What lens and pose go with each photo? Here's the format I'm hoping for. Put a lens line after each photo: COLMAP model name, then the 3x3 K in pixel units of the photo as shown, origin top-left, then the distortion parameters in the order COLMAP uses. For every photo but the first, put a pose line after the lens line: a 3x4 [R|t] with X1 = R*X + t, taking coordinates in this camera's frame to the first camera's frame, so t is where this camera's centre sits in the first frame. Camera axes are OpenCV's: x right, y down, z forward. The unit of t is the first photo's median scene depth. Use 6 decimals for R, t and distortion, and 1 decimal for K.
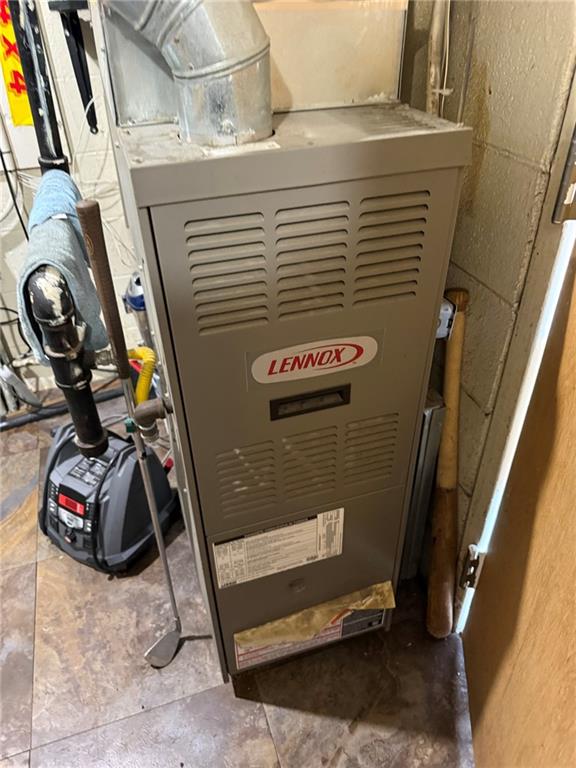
lens RADIAL K [[550.7, 0, 287.3], [0, 550.7, 385.3], [0, 0, 1]] dist [0.006514, -0.022912]
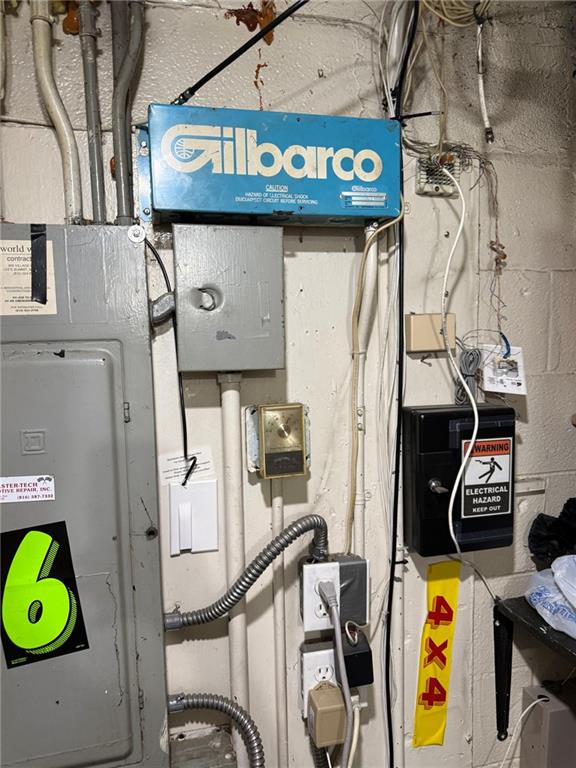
lens RADIAL K [[551.3, 0, 288.0], [0, 551.3, 384.0], [0, 0, 1]] dist [0.008810, -0.019524]
pose [[0.997430, 0.015930, -0.069848, -0.738410], [-0.049329, 0.859750, -0.508328, -0.608685], [0.051954, 0.510467, 0.858326, 0.201506]]
